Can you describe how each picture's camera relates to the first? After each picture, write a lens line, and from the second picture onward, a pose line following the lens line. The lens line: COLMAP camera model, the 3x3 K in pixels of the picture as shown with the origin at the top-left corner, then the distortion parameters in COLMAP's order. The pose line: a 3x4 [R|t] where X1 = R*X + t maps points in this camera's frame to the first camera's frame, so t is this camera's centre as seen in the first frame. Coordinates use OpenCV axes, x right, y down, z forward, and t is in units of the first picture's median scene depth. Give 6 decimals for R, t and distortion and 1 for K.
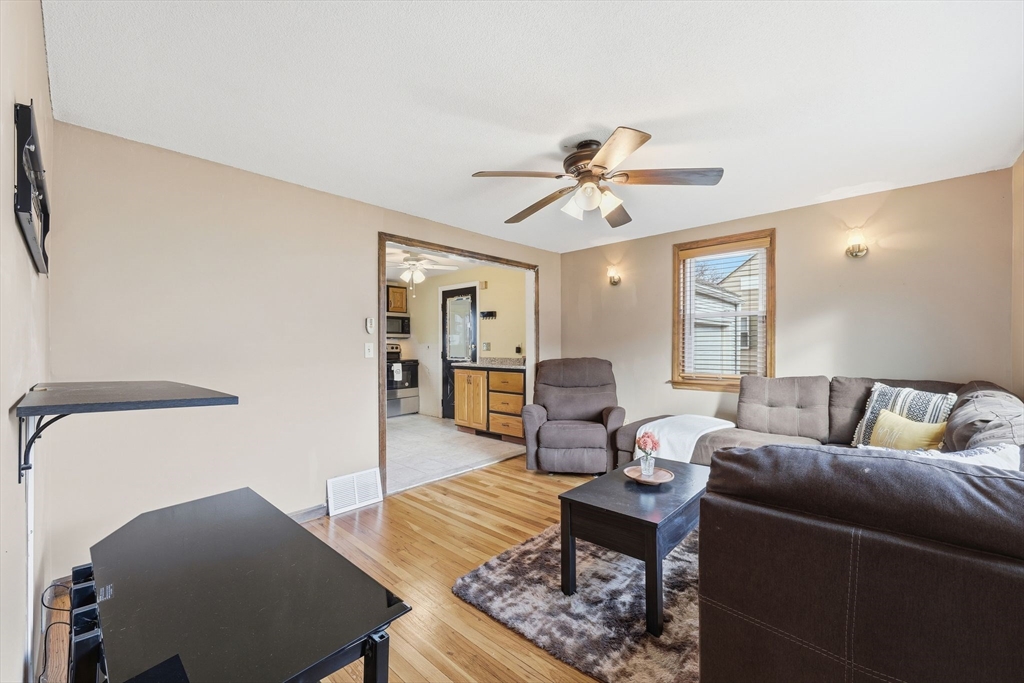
lens RADIAL K [[415.4, 0, 511.8], [0, 415.4, 343.6], [0, 0, 1]] dist [0.001929, 0.000268]
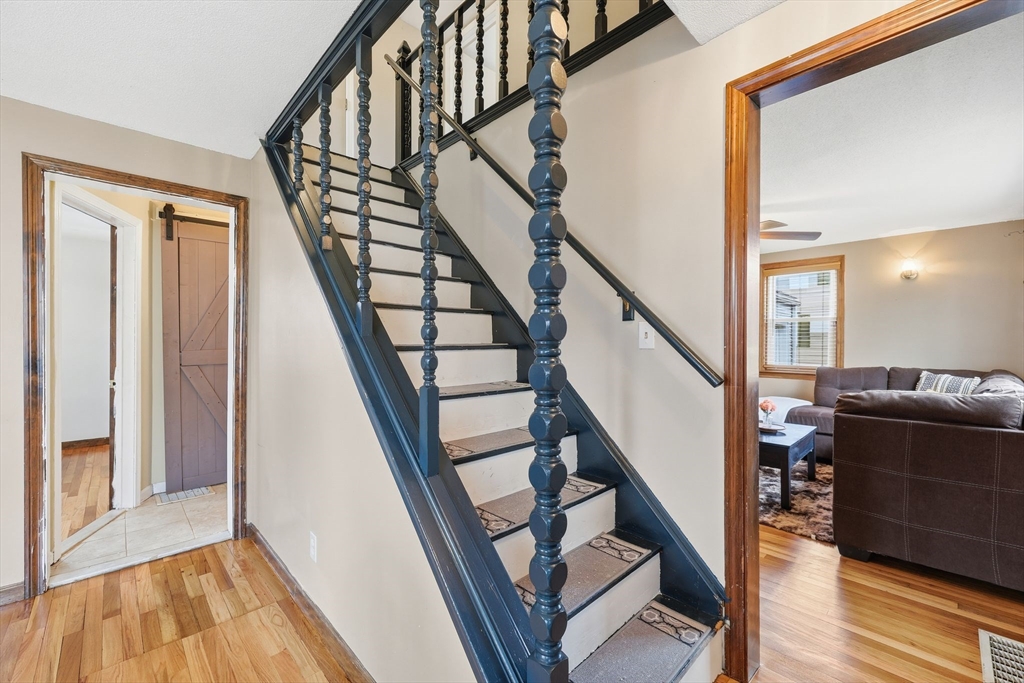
lens RADIAL K [[424.6, 0, 512.0], [0, 424.6, 341.5], [0, 0, 1]] dist [-0.000508, -0.000105]
pose [[0.998337, 0.004315, -0.057490, -0.449274], [-0.004163, 0.999988, 0.002754, -0.003728], [0.057501, -0.002510, 0.998342, -0.533633]]
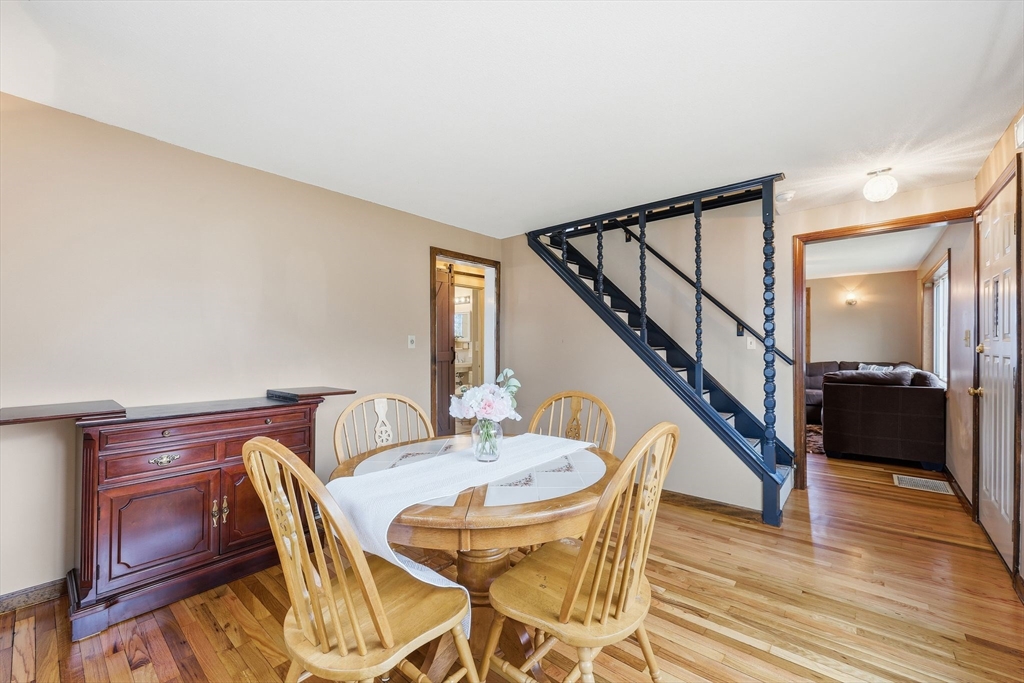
lens RADIAL K [[415.4, 0, 511.8], [0, 415.4, 343.6], [0, 0, 1]] dist [0.001929, 0.000268]
pose [[0.999313, 0.002048, 0.036998, -1.173281], [-0.002003, 0.999997, -0.001232, -0.007279], [-0.037000, 0.001157, 0.999315, -1.265635]]
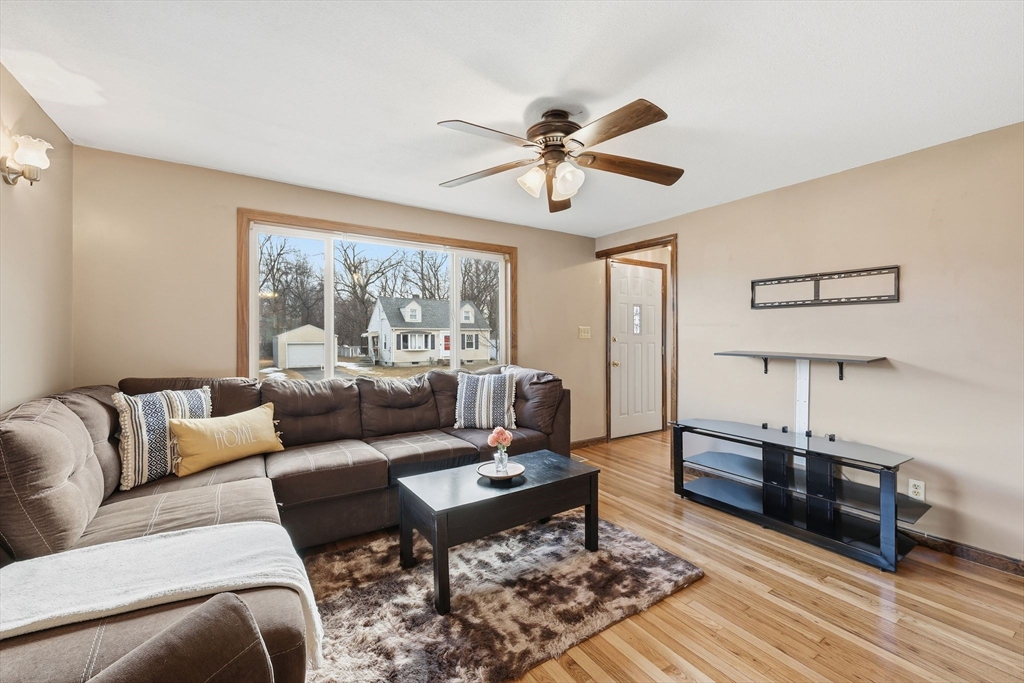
lens RADIAL K [[415.4, 0, 511.8], [0, 415.4, 343.6], [0, 0, 1]] dist [0.001929, 0.000268]
pose [[-0.970440, -0.001987, 0.241334, 0.055269], [-0.002097, 0.999998, -0.000200, 0.011621], [-0.241333, -0.000700, -0.970442, 1.644103]]
